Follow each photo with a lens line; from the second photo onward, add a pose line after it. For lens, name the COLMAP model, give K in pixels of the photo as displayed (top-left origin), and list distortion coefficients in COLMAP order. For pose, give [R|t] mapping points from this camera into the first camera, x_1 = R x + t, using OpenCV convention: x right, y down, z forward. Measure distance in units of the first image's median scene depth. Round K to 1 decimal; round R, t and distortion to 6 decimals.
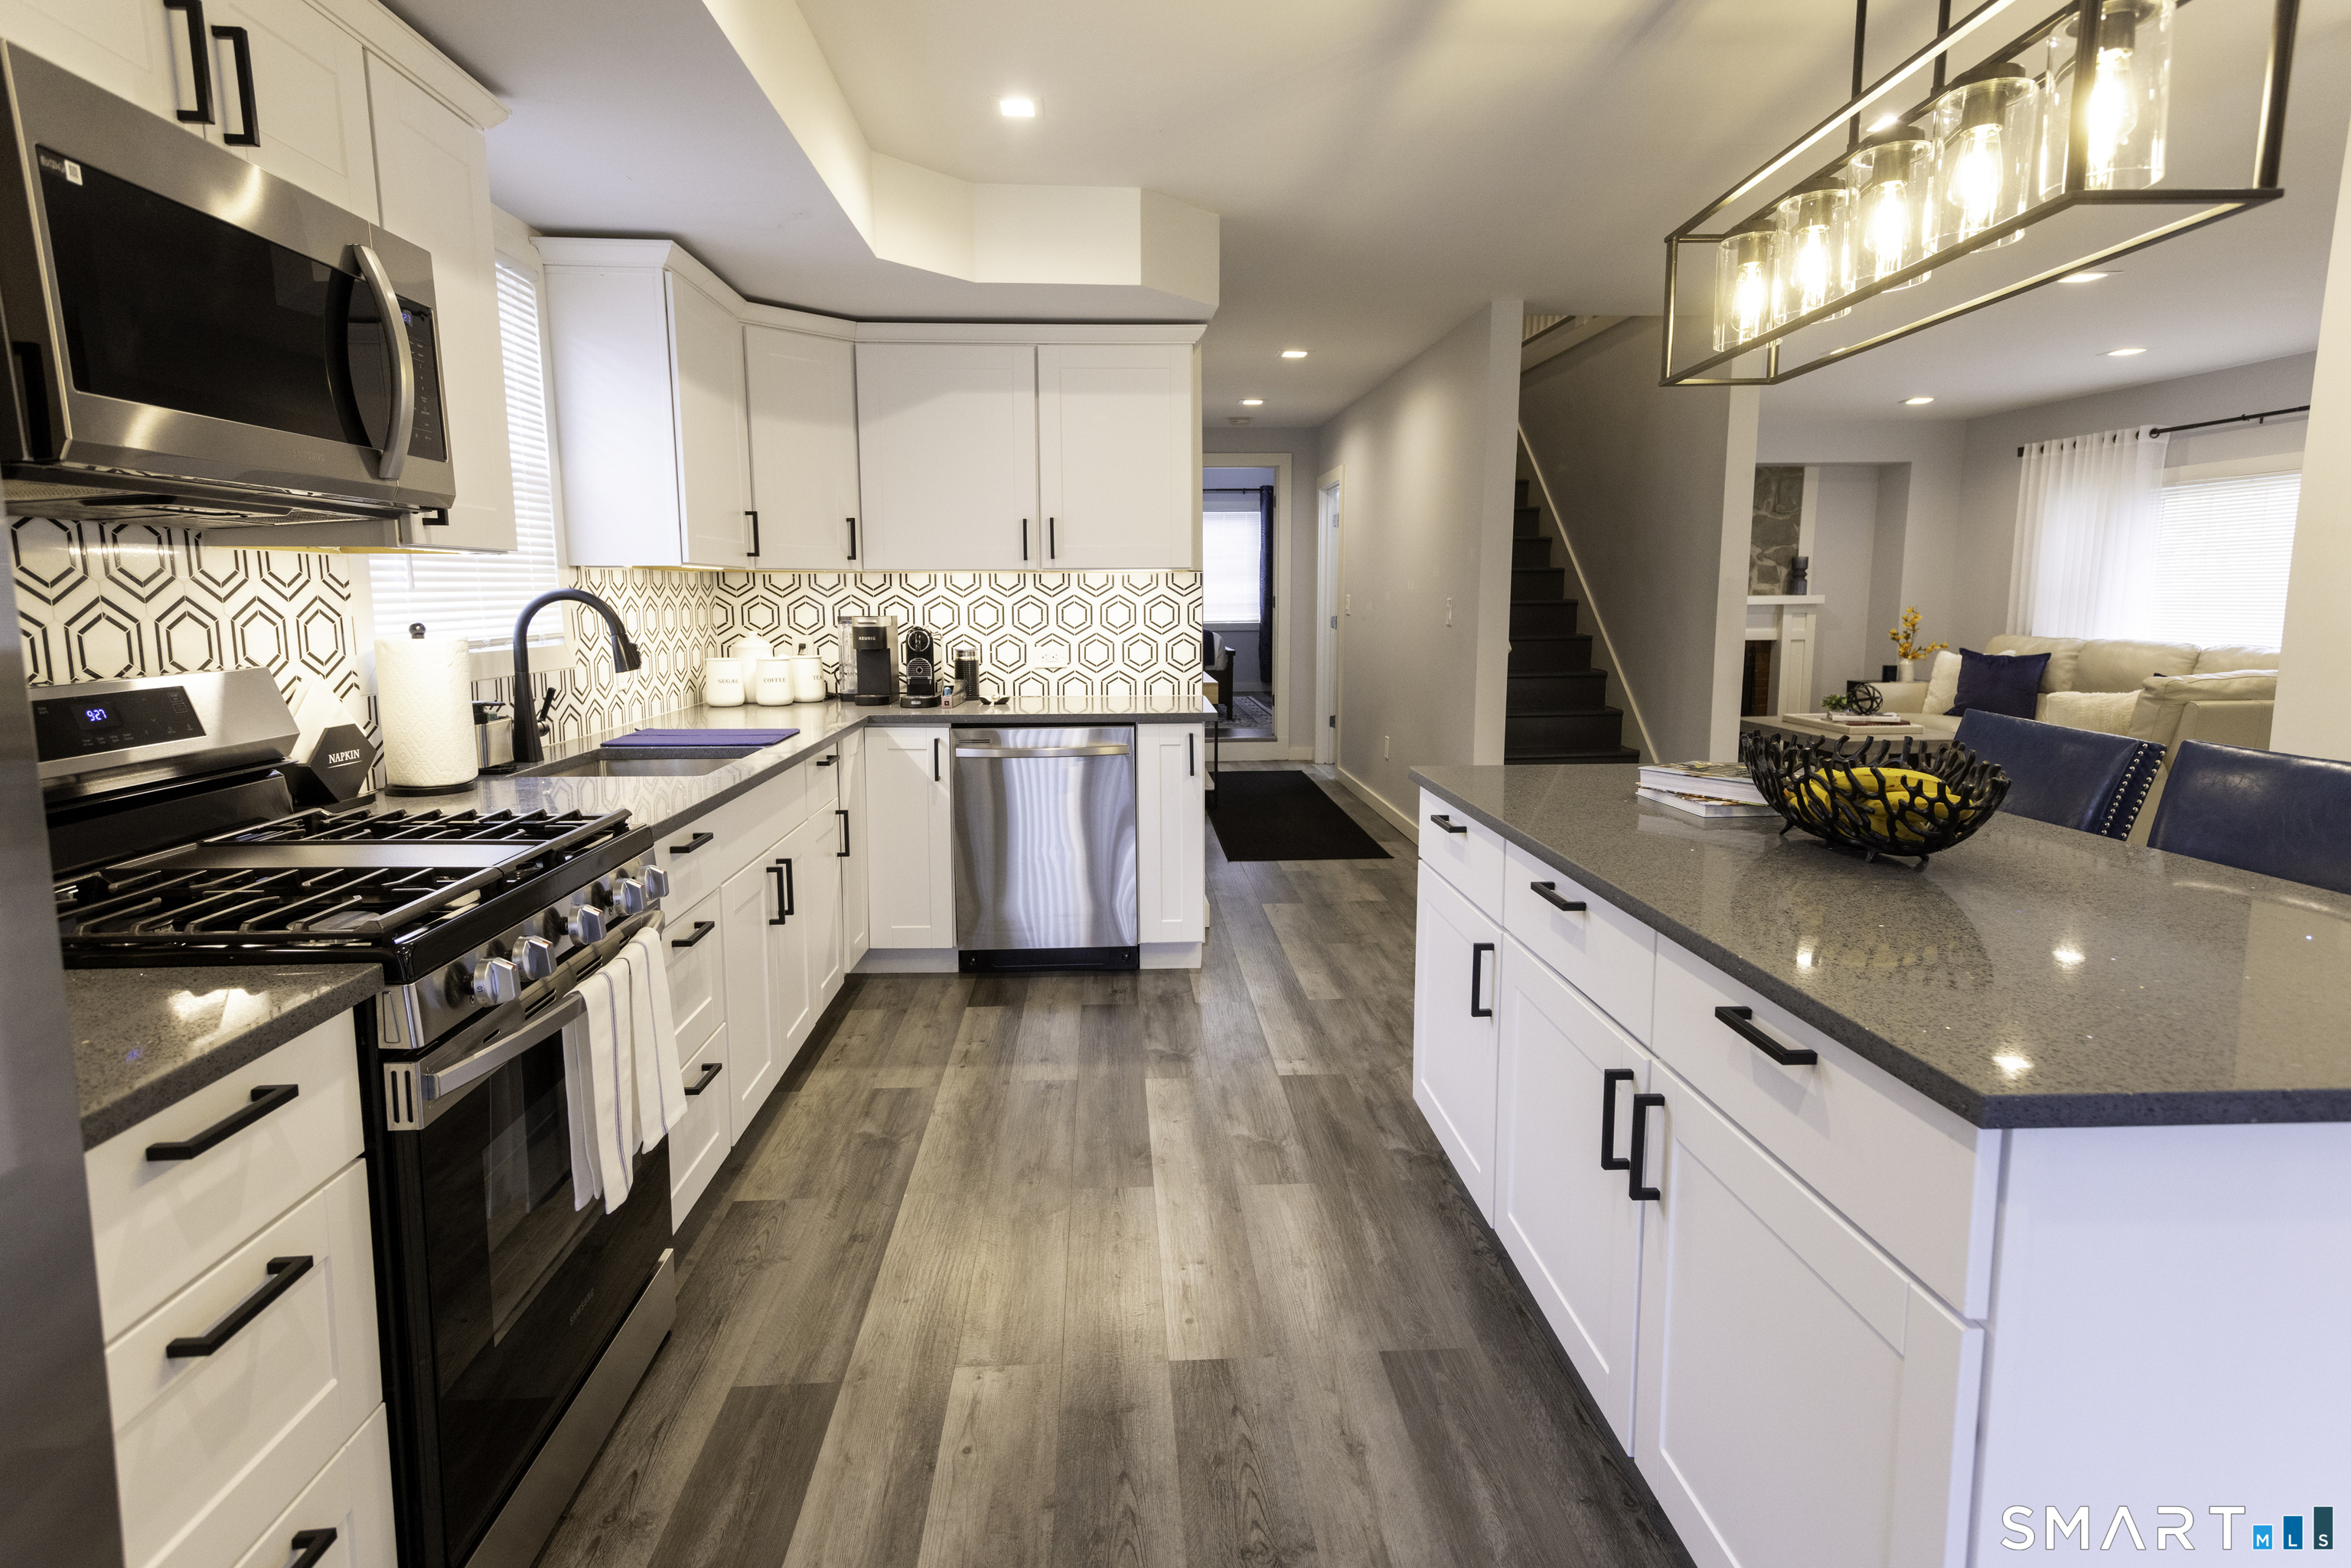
lens RADIAL K [[1232.3, 0, 1176.6], [0, 1232.3, 771.0], [0, 0, 1]] dist [0.031654, -0.000366]
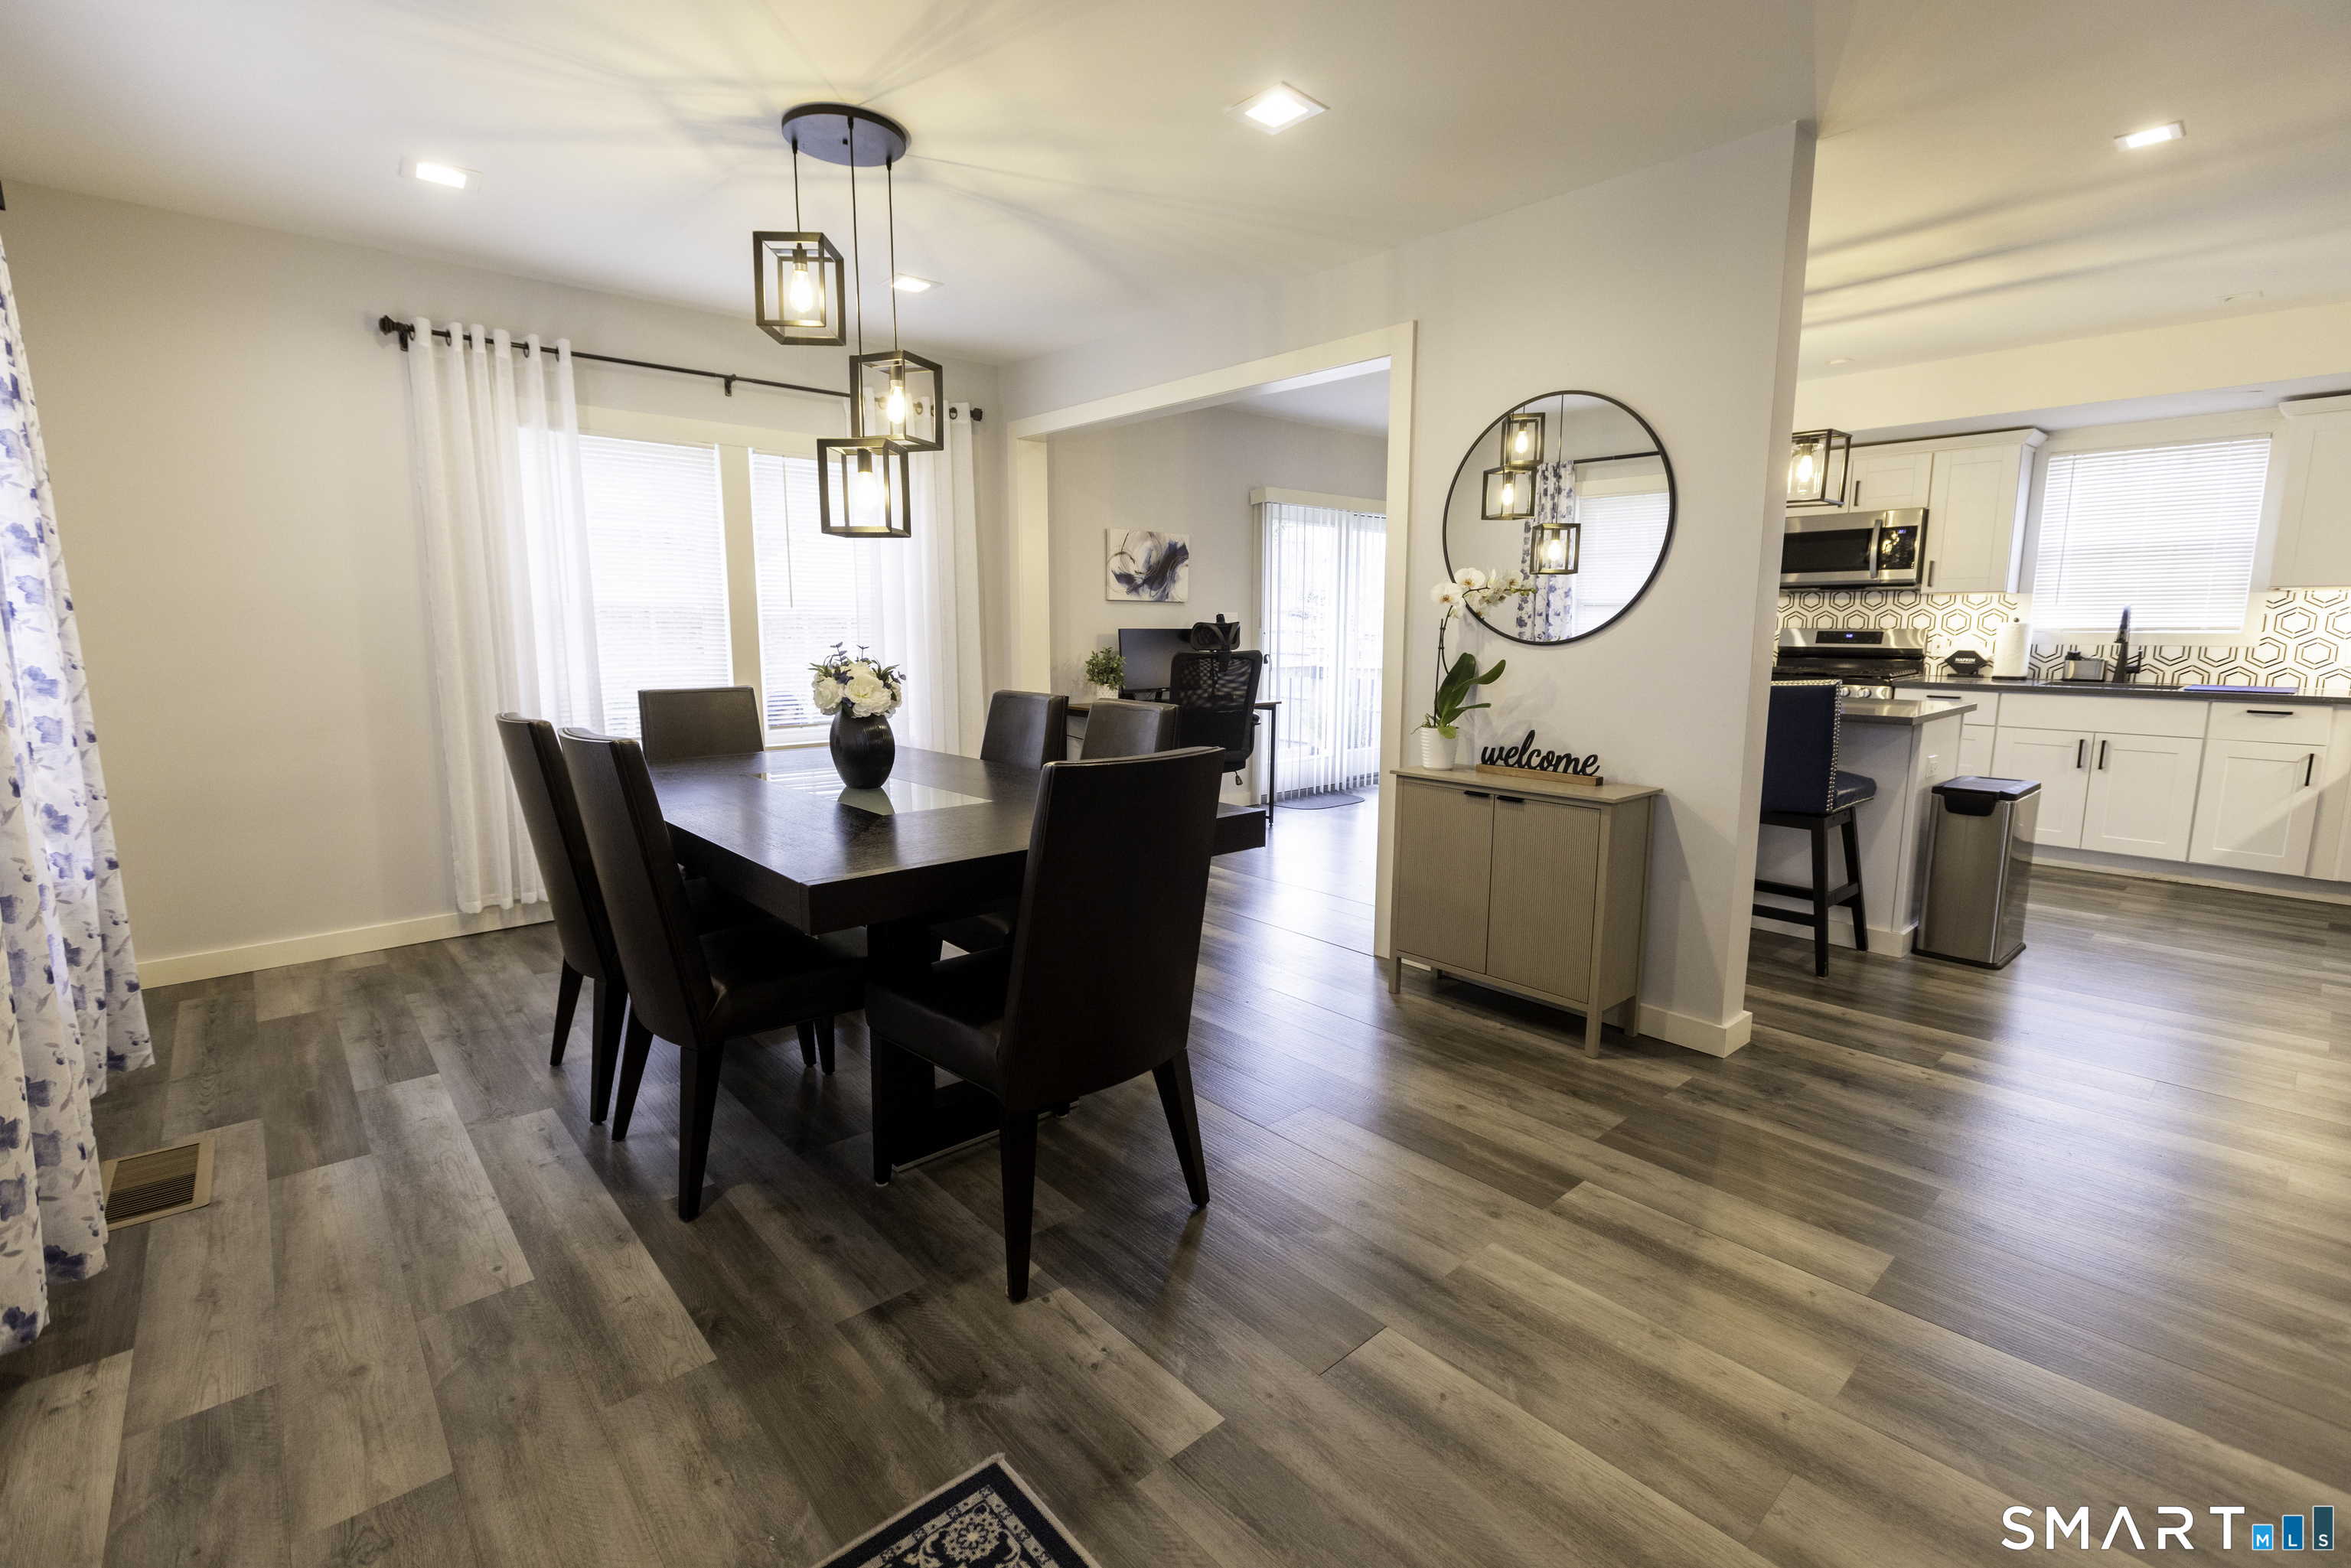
lens RADIAL K [[1046.7, 0, 1177.8], [0, 1046.7, 781.0], [0, 0, 1]] dist [-0.011977, 0.000458]
pose [[-0.772821, 0.098084, -0.626999, 1.925462], [-0.087329, 0.962149, 0.258152, -0.169550], [0.628587, 0.254260, -0.735003, 1.352361]]
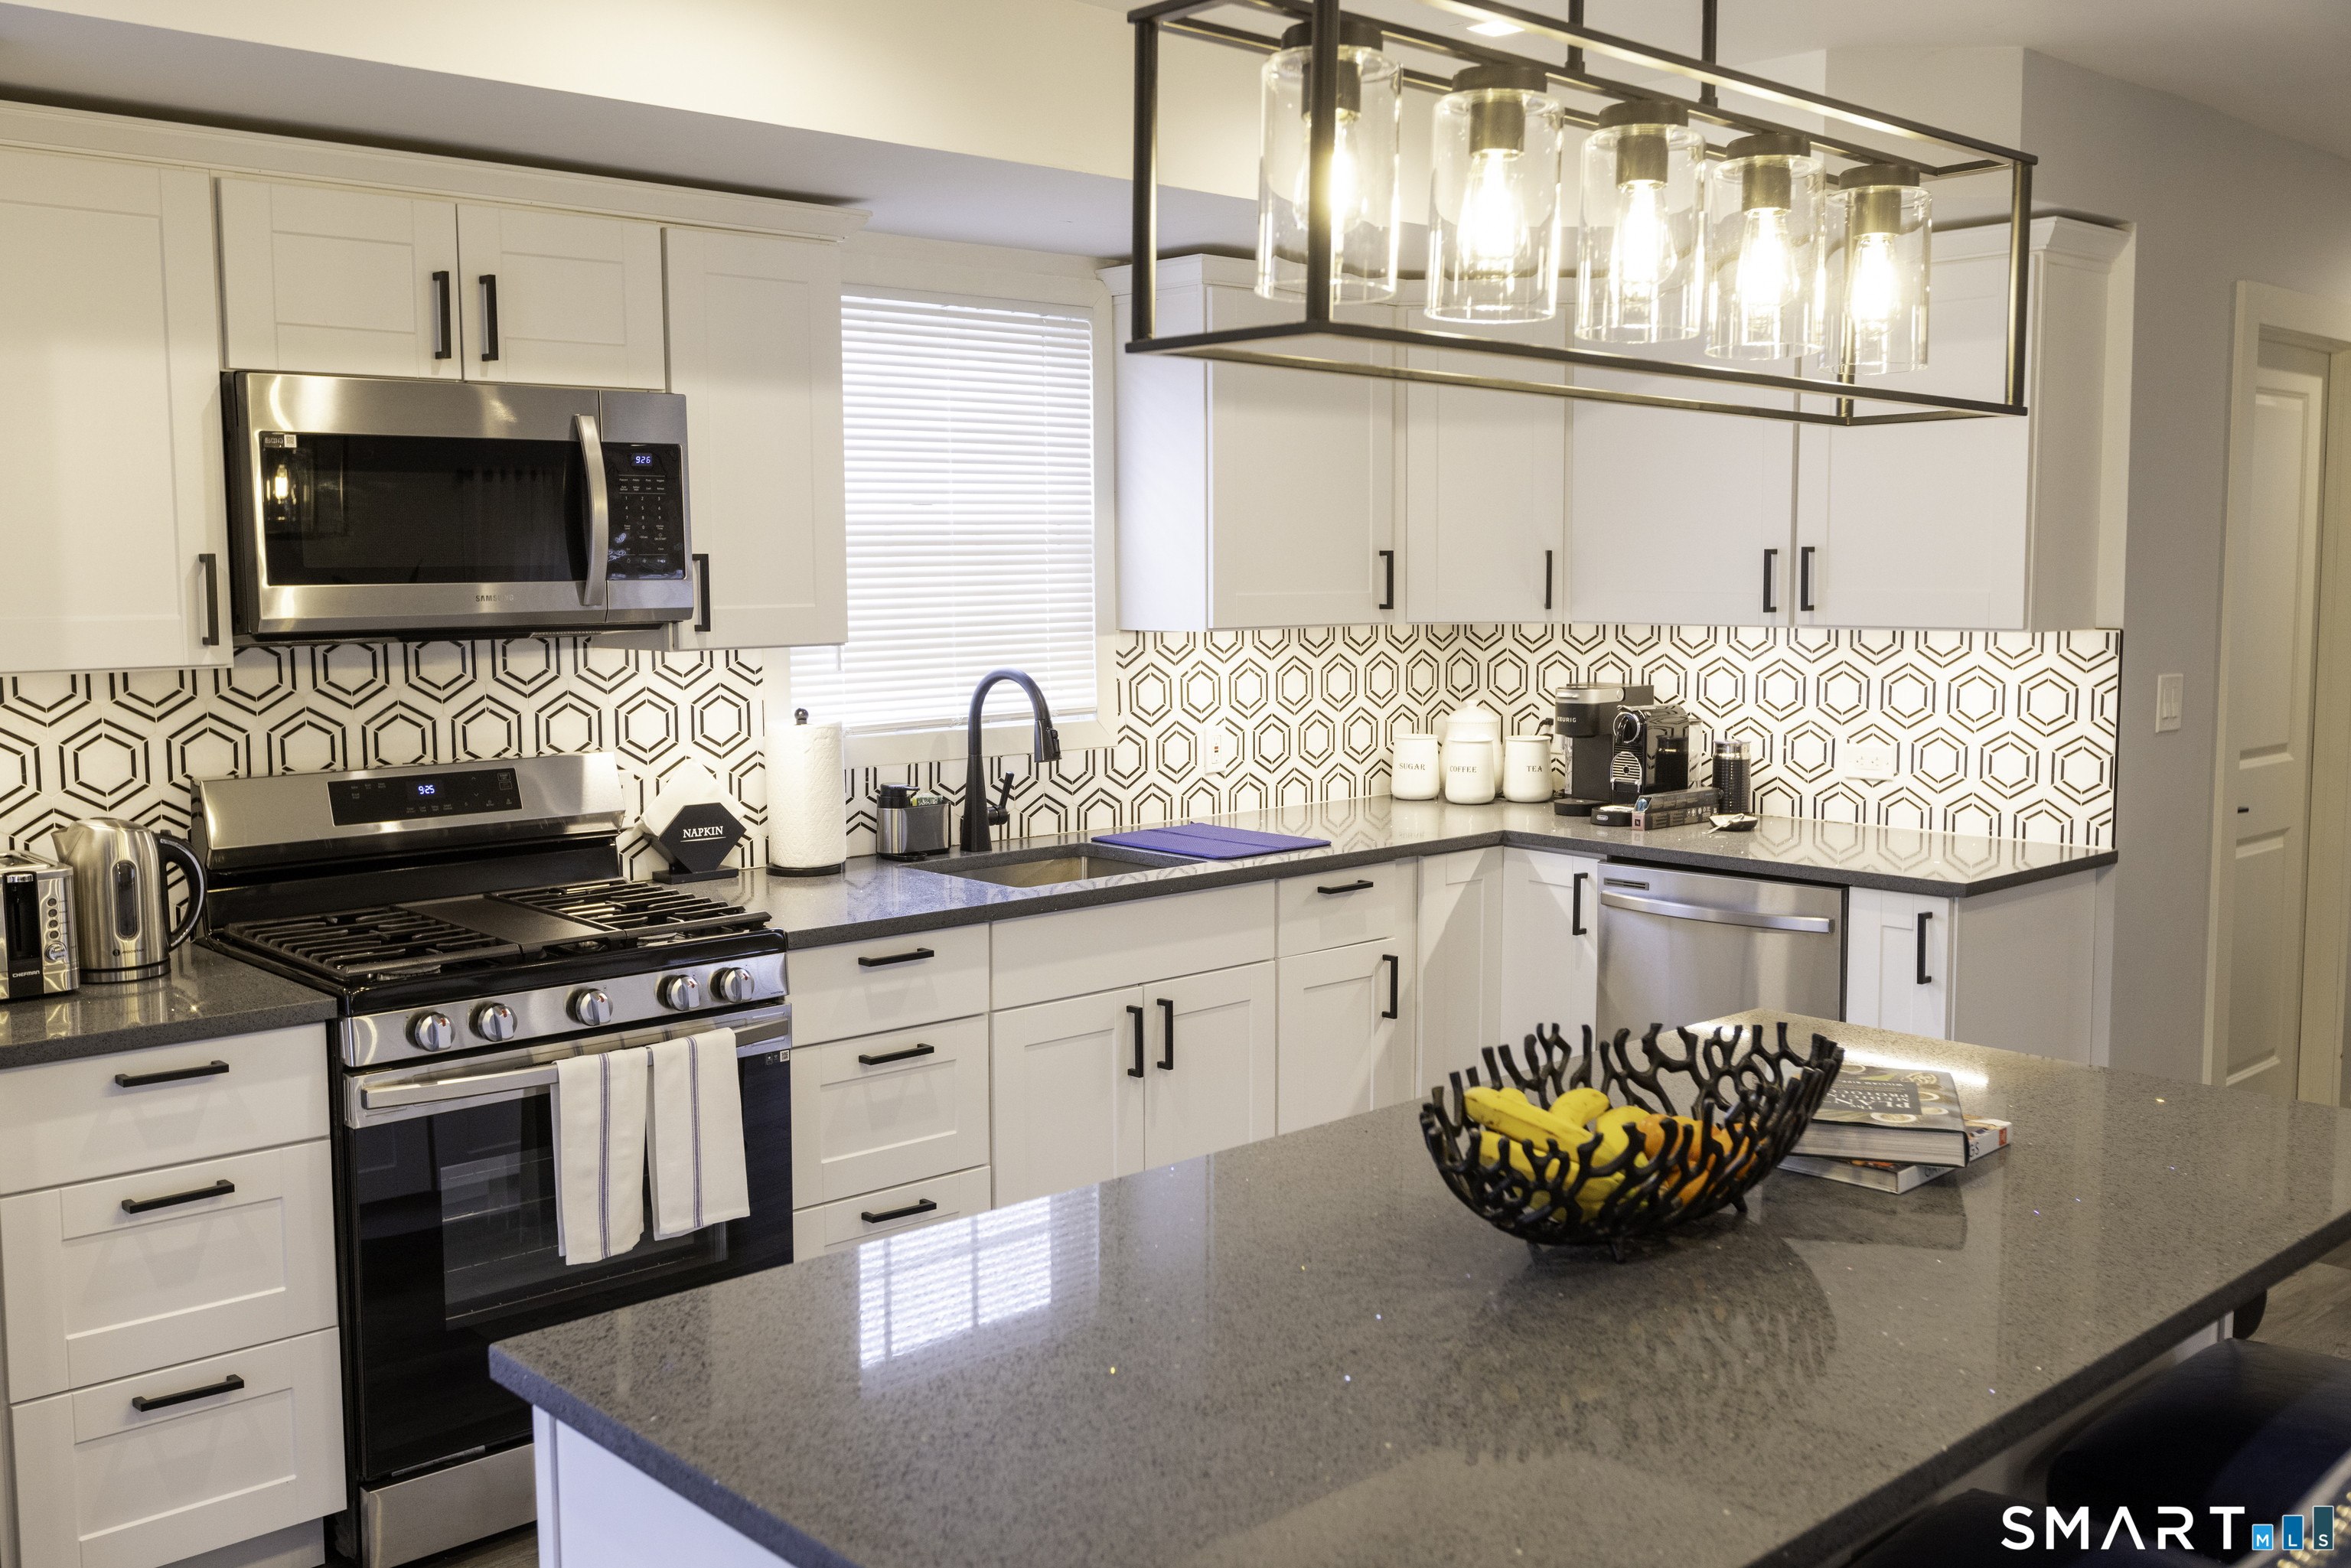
lens RADIAL K [[2132.5, 0, 1182.1], [0, 2132.5, 786.8], [0, 0, 1]] dist [-0.004470, 0.000000]
pose [[0.645075, 0.080056, -0.759914, 0.785606], [-0.106770, 0.994184, 0.014101, -0.094559], [0.756623, 0.072040, 0.649870, 0.083180]]
